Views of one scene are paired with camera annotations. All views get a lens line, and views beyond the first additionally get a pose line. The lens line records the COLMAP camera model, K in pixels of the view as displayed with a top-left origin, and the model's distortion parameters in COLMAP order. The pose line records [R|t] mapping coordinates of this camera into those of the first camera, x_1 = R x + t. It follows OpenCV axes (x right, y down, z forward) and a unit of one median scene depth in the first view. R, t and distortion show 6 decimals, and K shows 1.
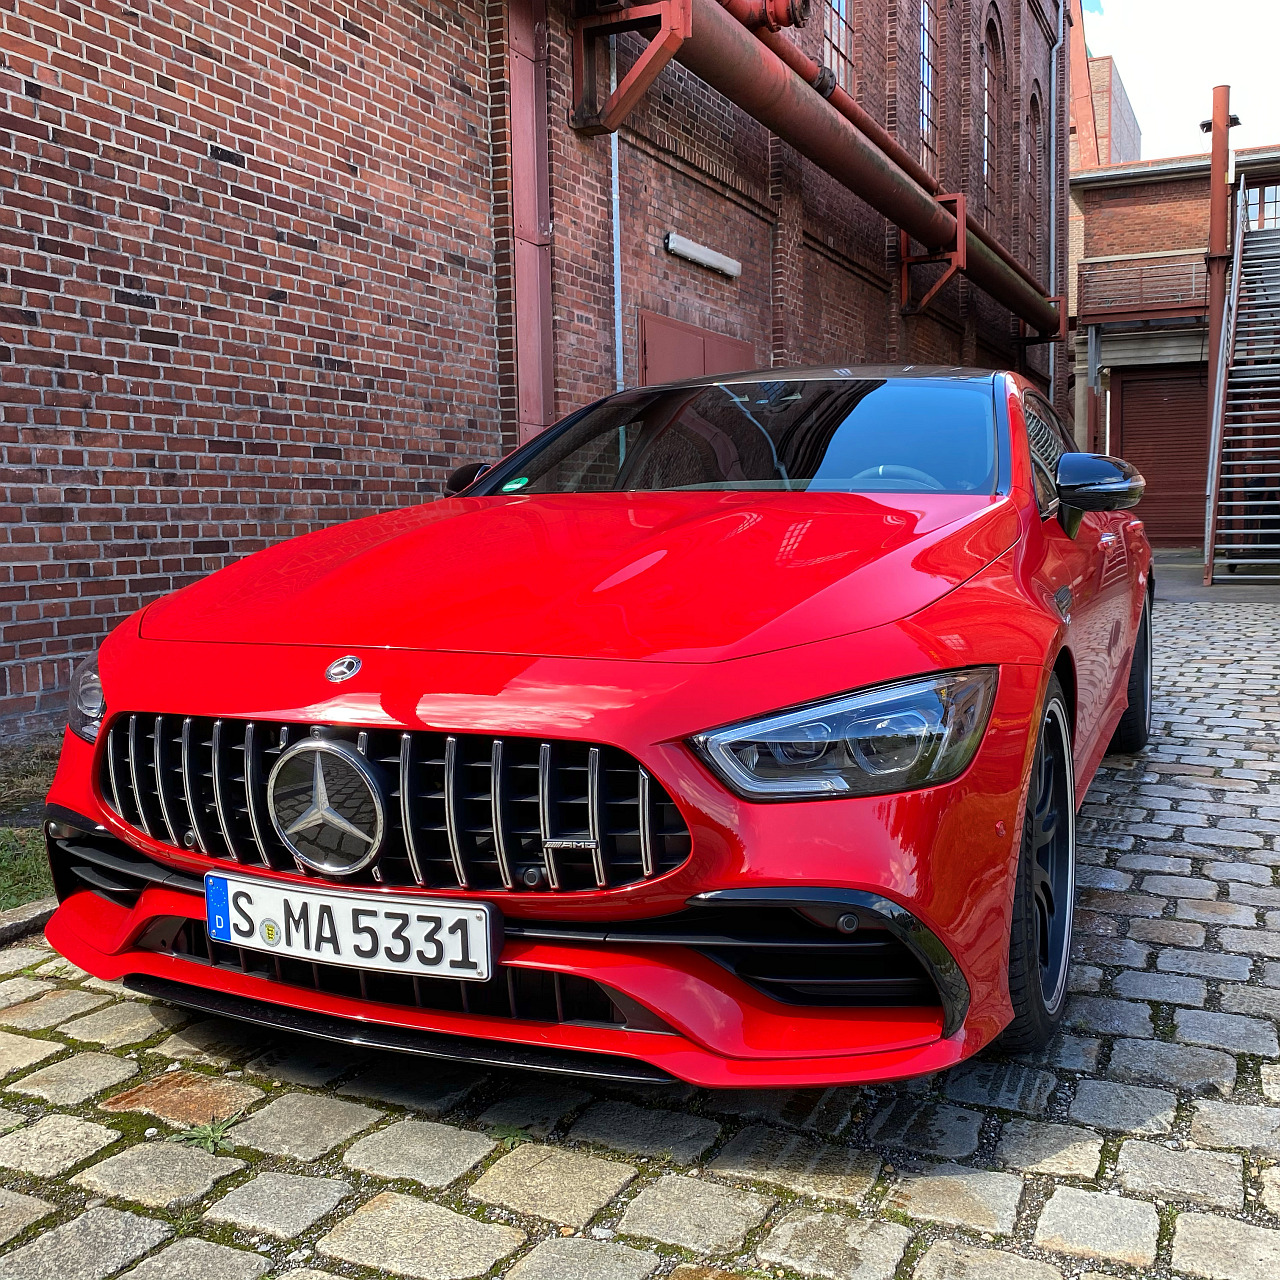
lens RADIAL K [[1333.1, 0, 703.1], [0, 1333.1, 632.4], [0, 0, 1]] dist [0.010326, -0.019334]
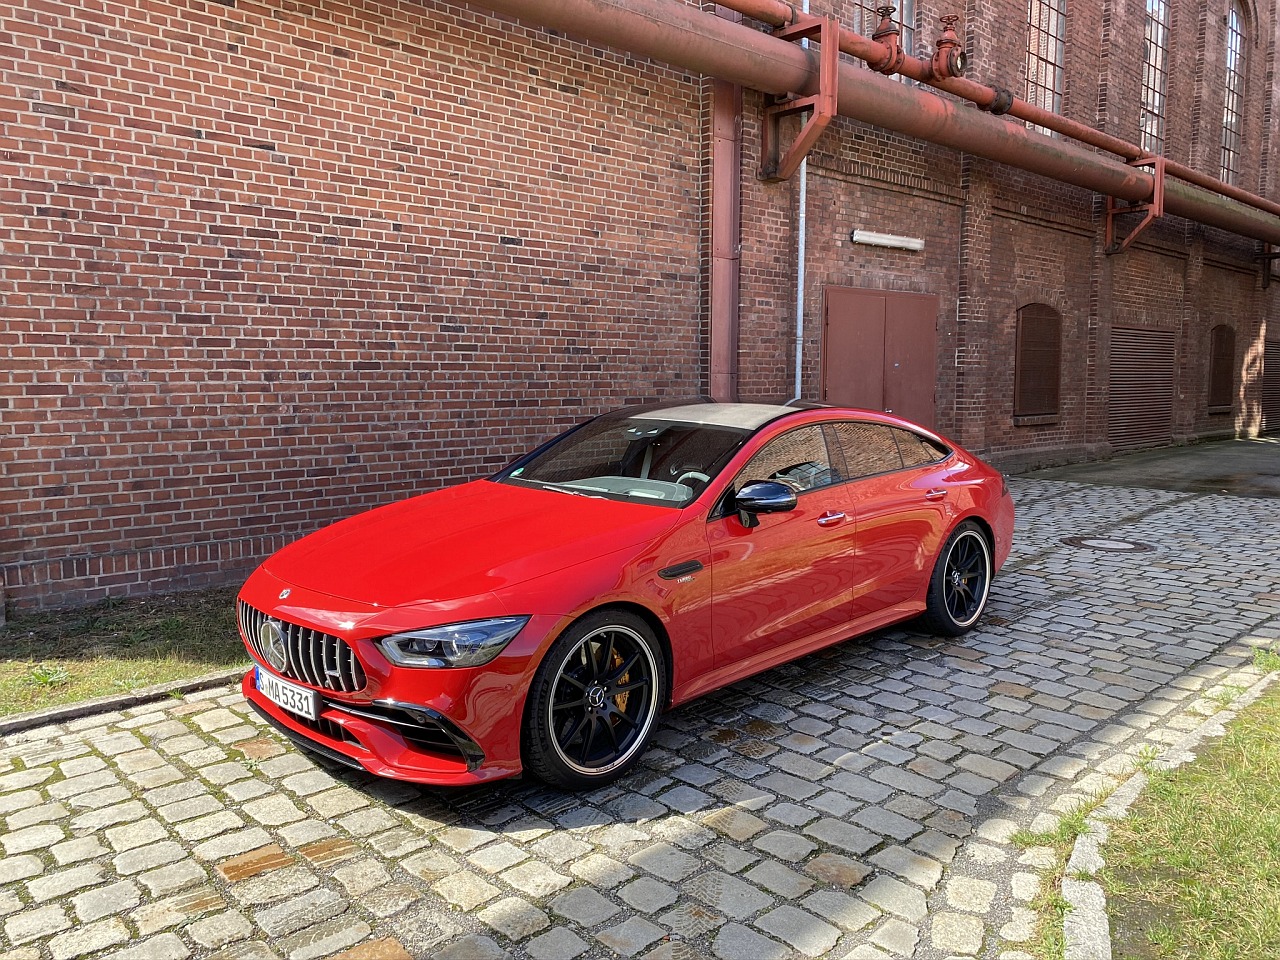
lens RADIAL K [[992.1, 0, 637.8], [0, 992.1, 474.7], [0, 0, 1]] dist [0.013050, -0.013591]
pose [[0.919740, 0.050257, -0.389297, 0.313655], [-0.044178, 0.998722, 0.024557, -0.080459], [0.390034, -0.005388, 0.920785, -0.148320]]
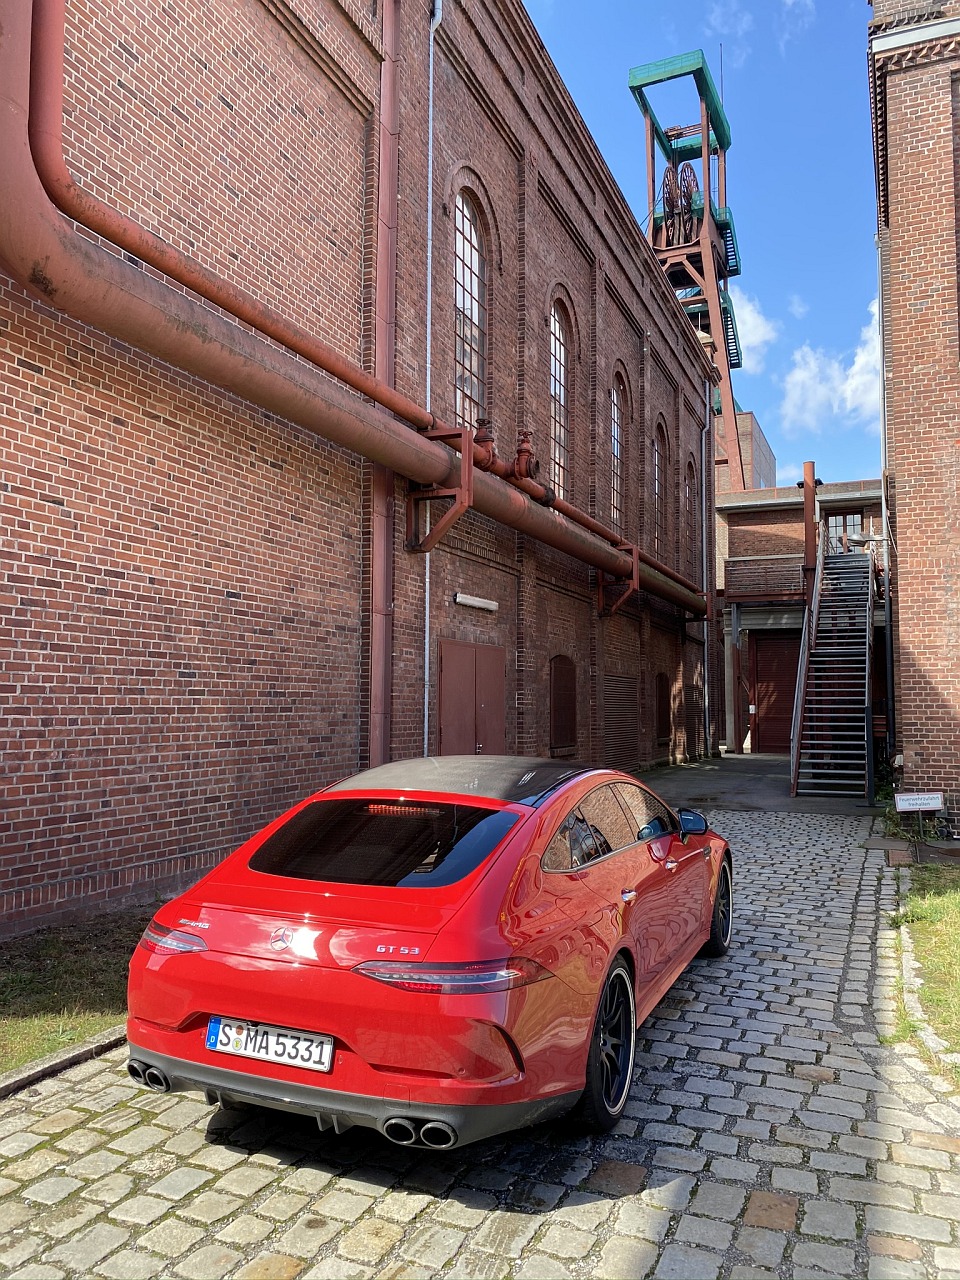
lens RADIAL K [[978.4, 0, 494.9], [0, 978.4, 637.3], [0, 0, 1]] dist [0.053263, -0.068266]
pose [[0.999537, 0.019479, 0.023384, -0.008127], [-0.015540, 0.987290, -0.158170, -0.072185], [-0.026168, 0.157734, 0.987135, -0.388733]]
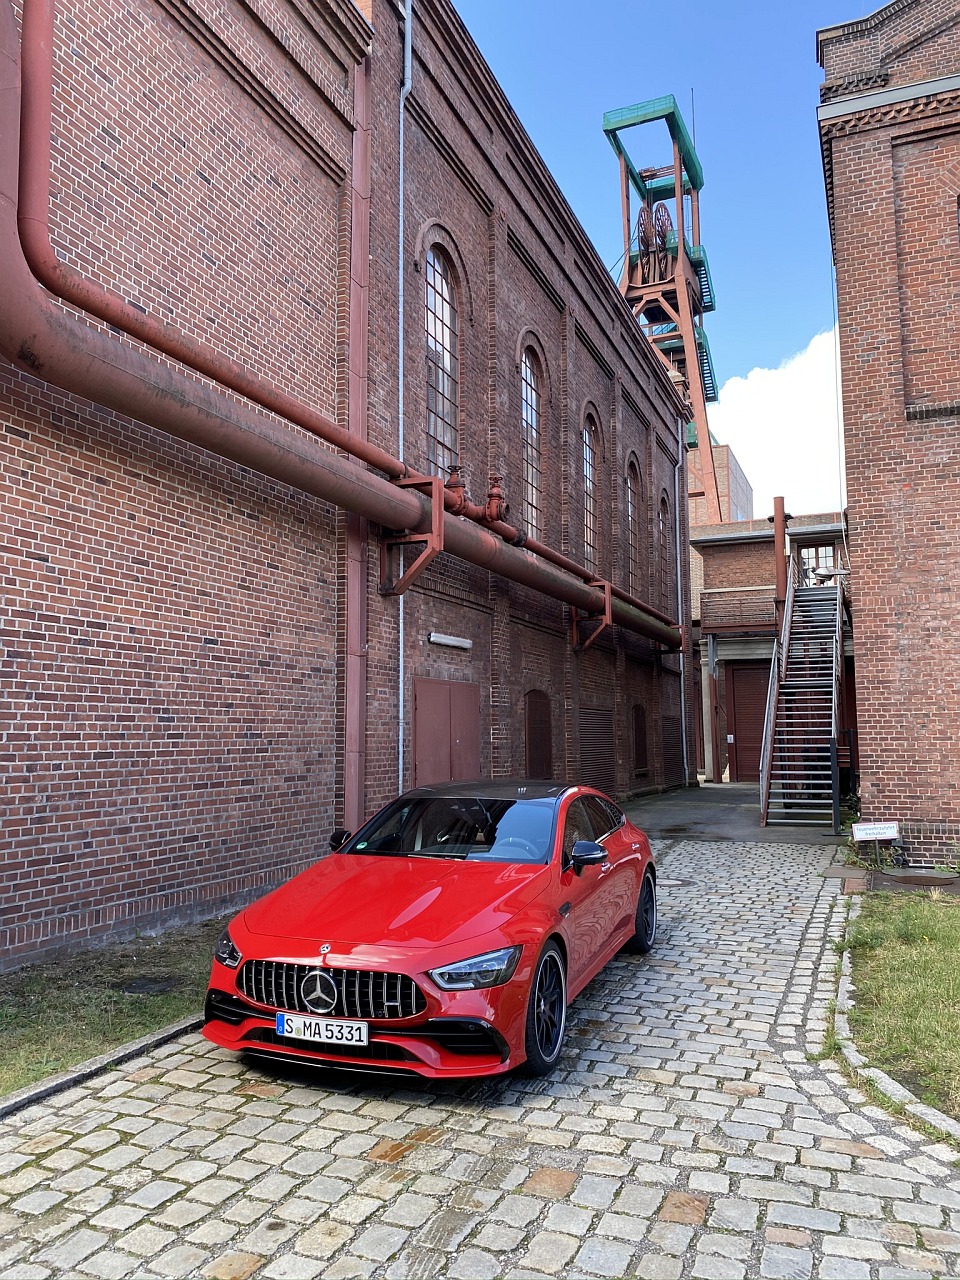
lens RADIAL K [[978.4, 0, 494.9], [0, 978.4, 637.3], [0, 0, 1]] dist [0.053263, -0.068266]
pose [[0.999194, 0.010745, 0.038681, 0.015629], [-0.003272, 0.982110, -0.188278, -0.079031], [-0.040012, 0.187999, 0.981354, -0.457919]]
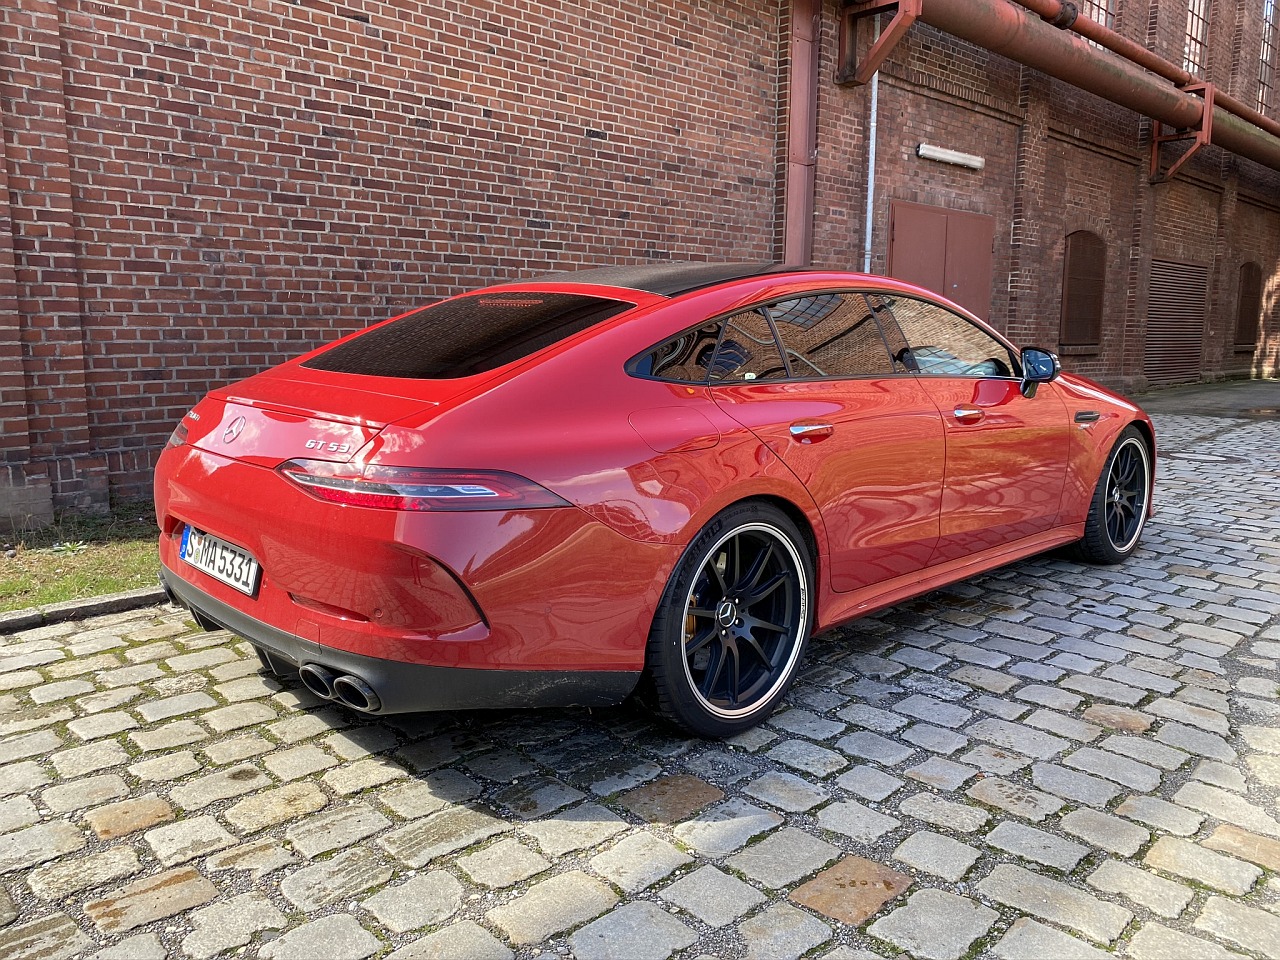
lens RADIAL K [[996.3, 0, 645.0], [0, 996.3, 467.3], [0, 0, 1]] dist [0.003313, 0.004749]
pose [[0.927803, 0.072514, -0.365955, 0.188012], [-0.052334, 0.996526, 0.064781, -0.017528], [0.369381, -0.040952, 0.928375, -0.168247]]
